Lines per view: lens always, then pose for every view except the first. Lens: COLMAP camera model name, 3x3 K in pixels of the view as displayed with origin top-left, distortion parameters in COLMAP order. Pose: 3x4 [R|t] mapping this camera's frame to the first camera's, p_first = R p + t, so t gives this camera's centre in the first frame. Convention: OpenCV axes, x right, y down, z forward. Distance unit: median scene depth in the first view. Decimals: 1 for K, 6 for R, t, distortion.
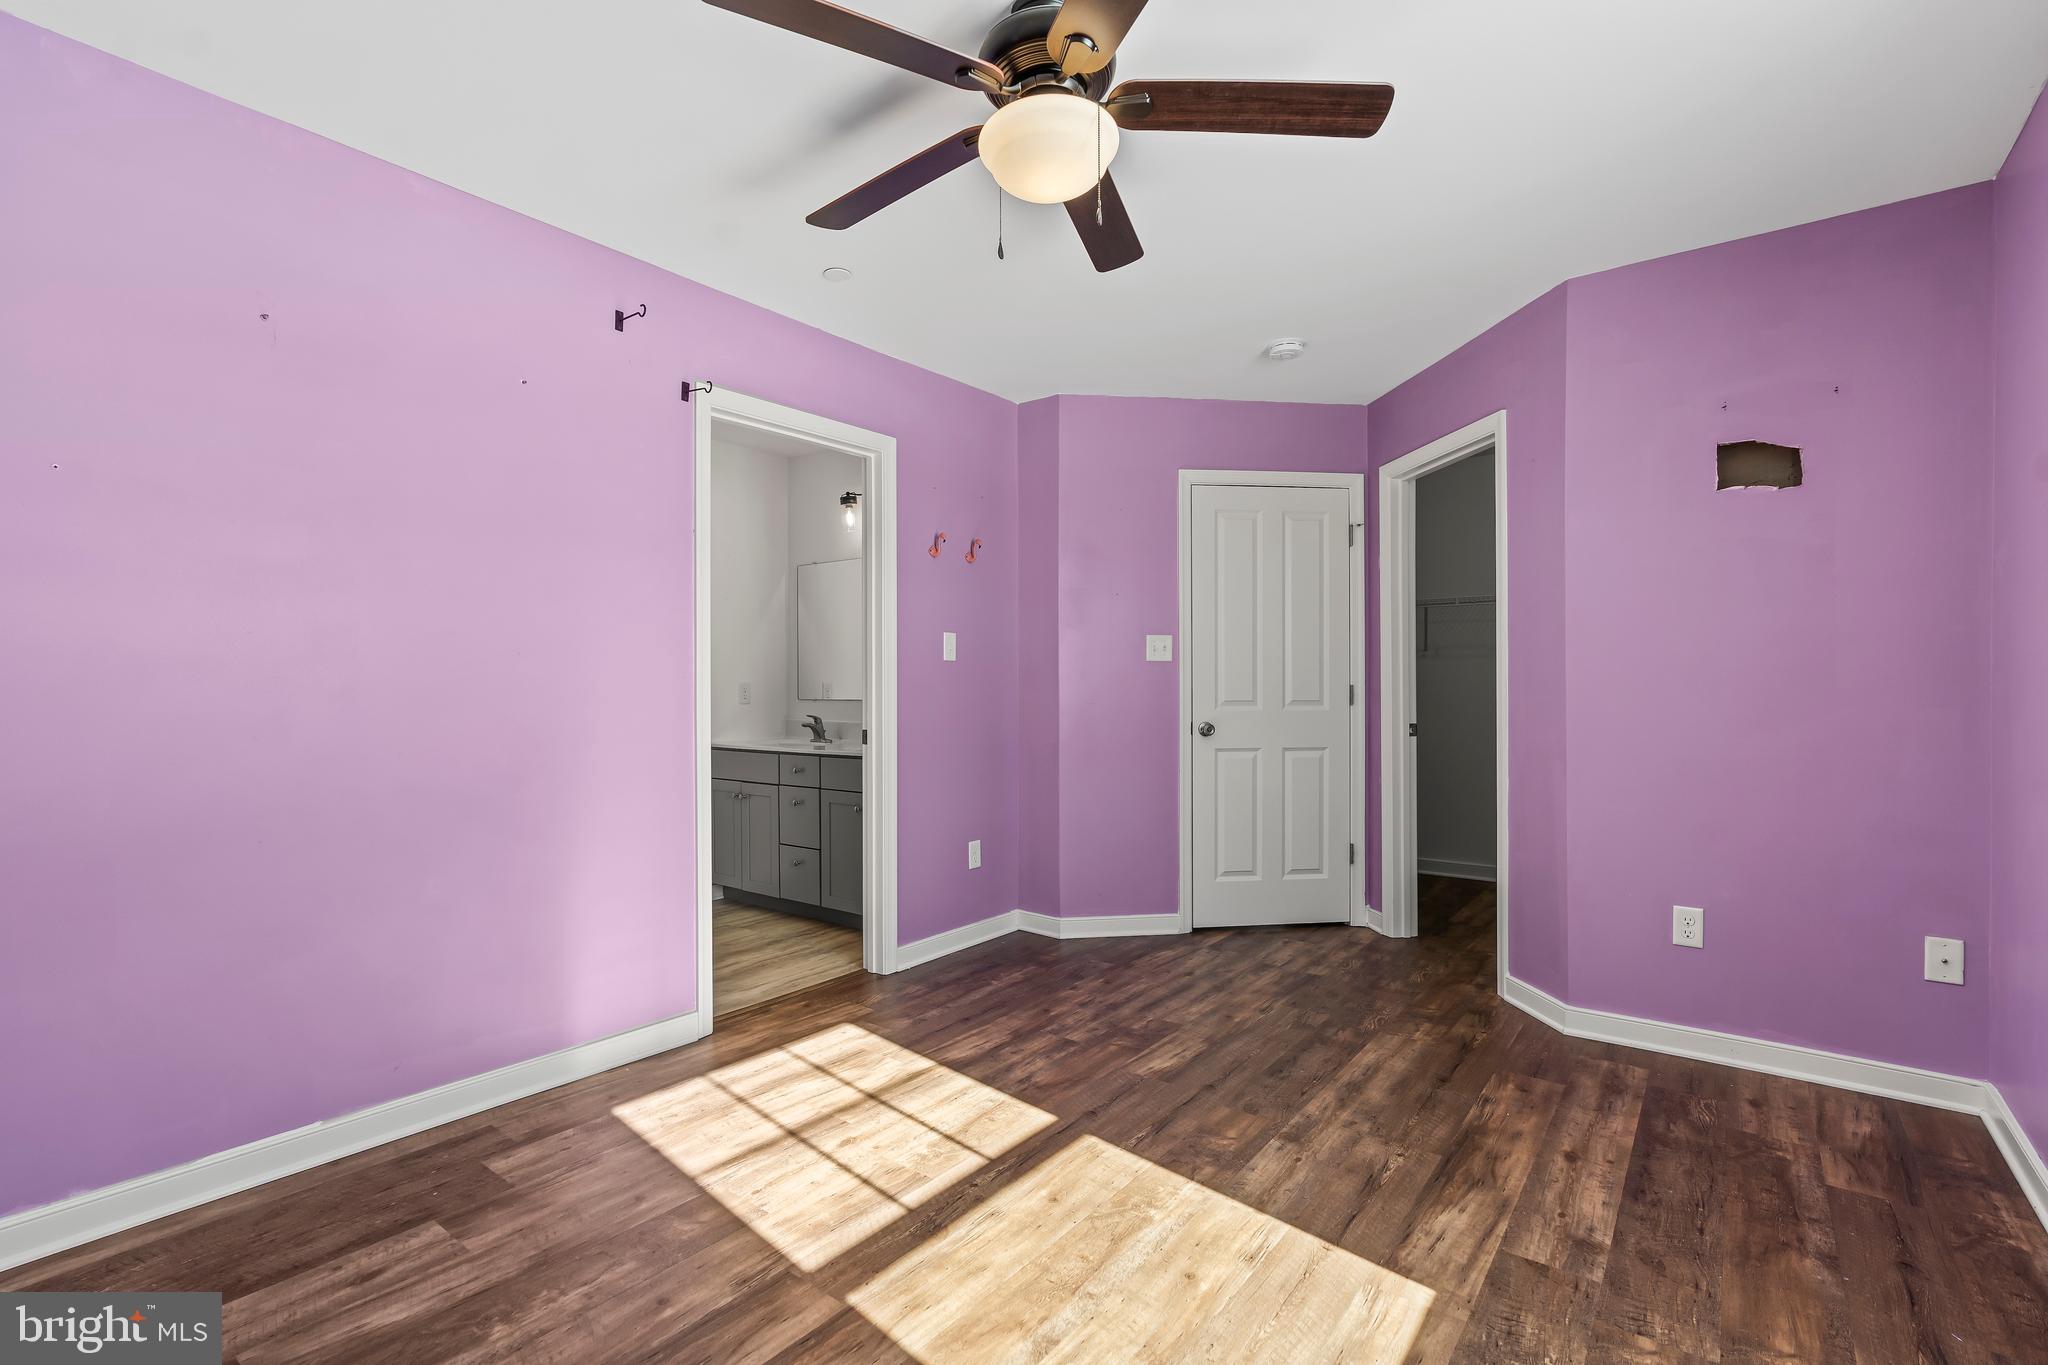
lens RADIAL K [[932.5, 0, 1024.6], [0, 932.5, 687.6], [0, 0, 1]] dist [-0.007692, 0.003790]
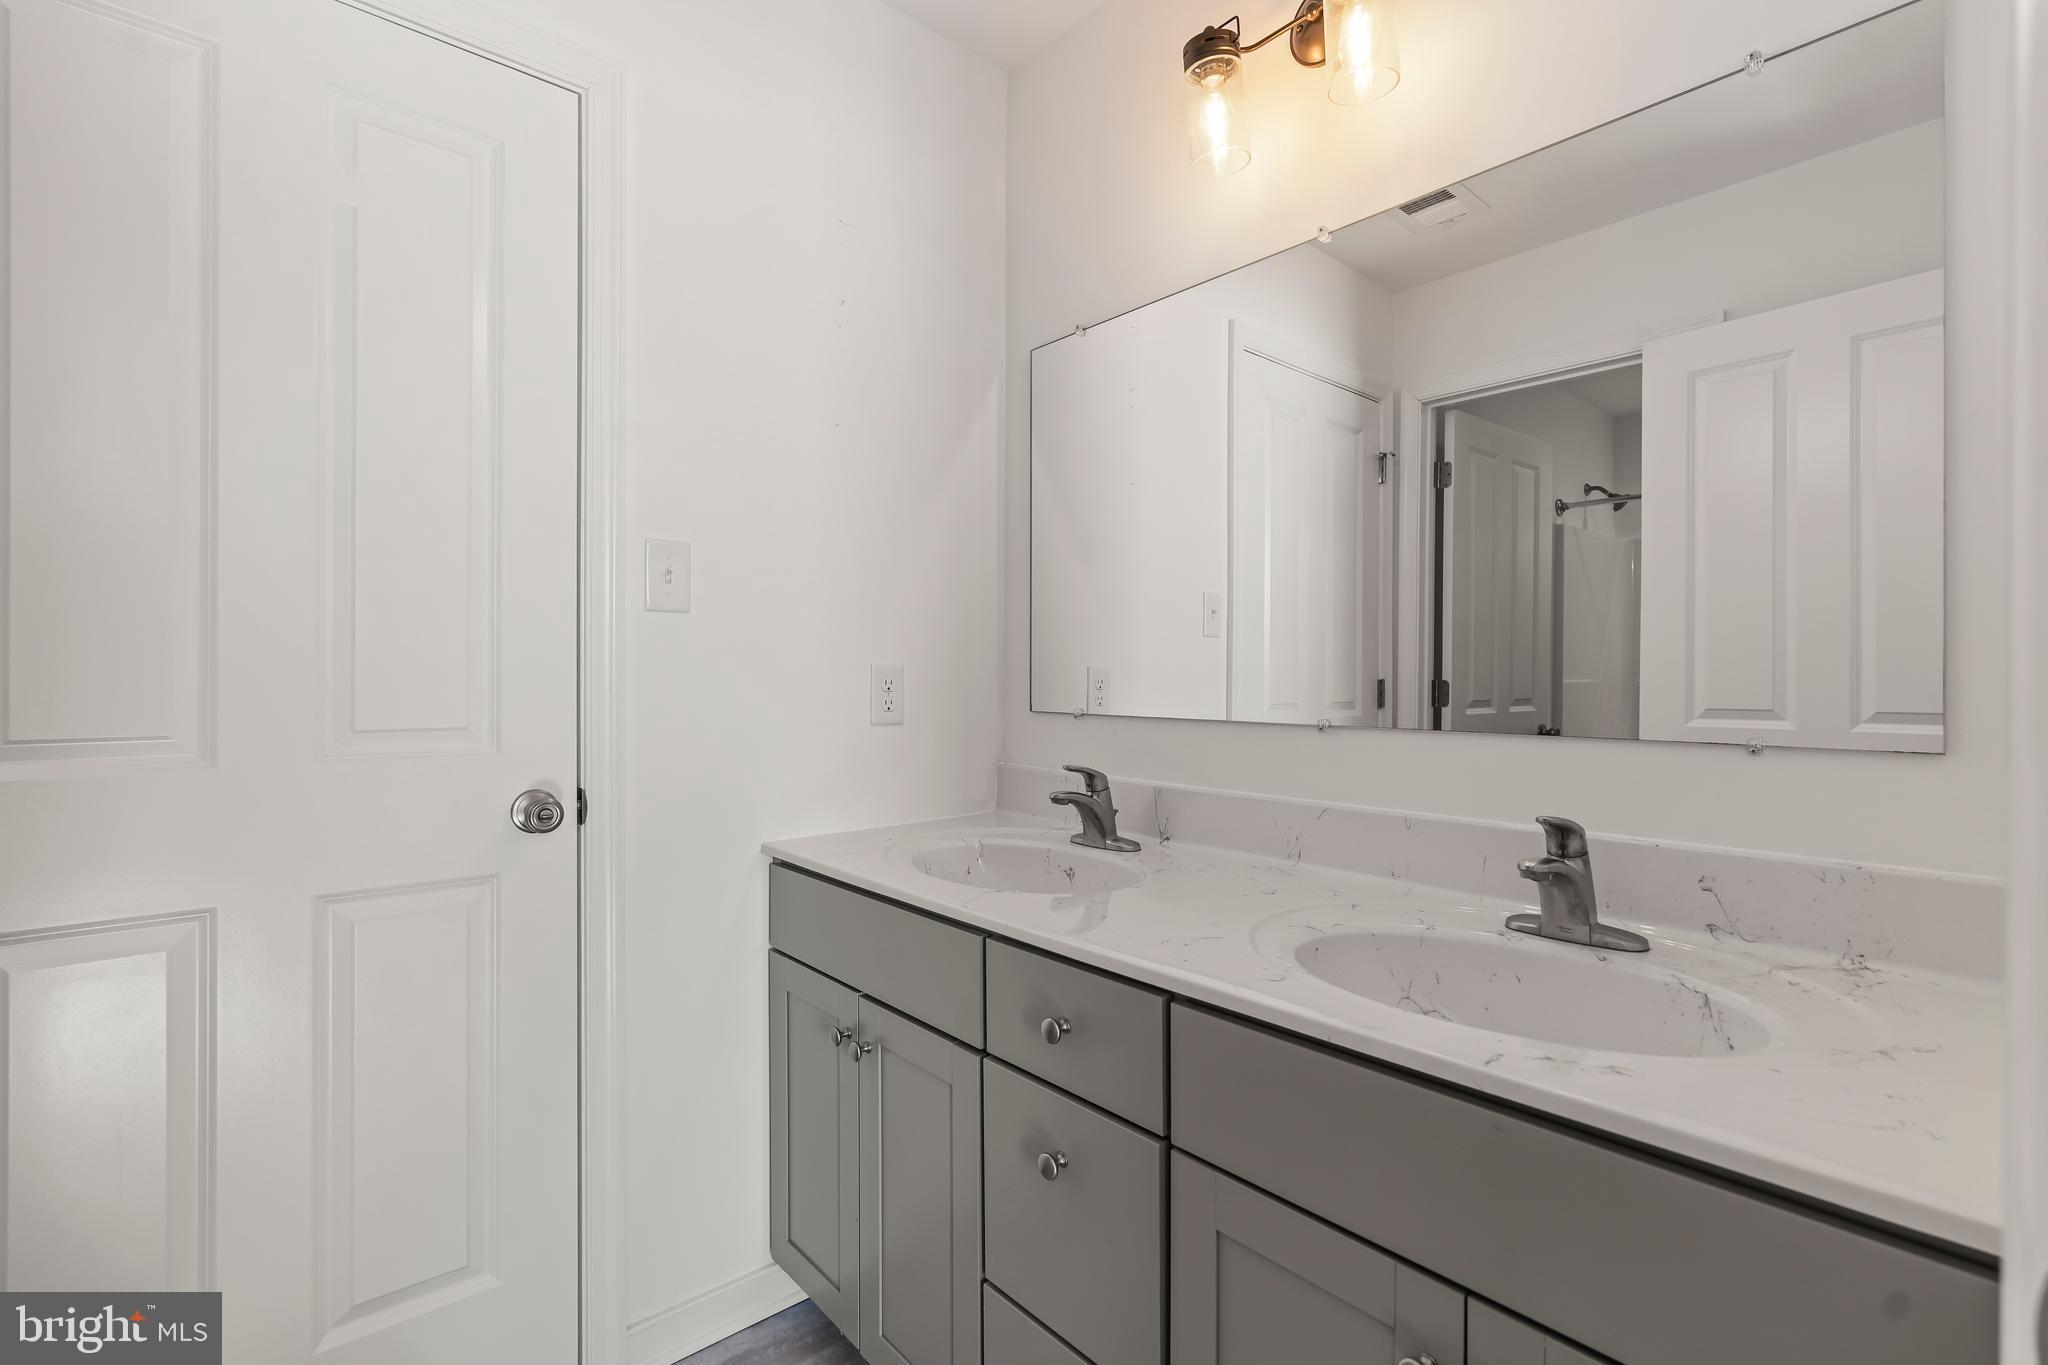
lens RADIAL K [[932.5, 0, 1024.6], [0, 932.5, 687.6], [0, 0, 1]] dist [-0.007692, 0.003790]
pose [[0.980081, 0.006303, -0.198496, -0.301902], [-0.004875, 0.999959, 0.007685, 0.000060], [0.198536, -0.006564, 0.980072, 1.121675]]
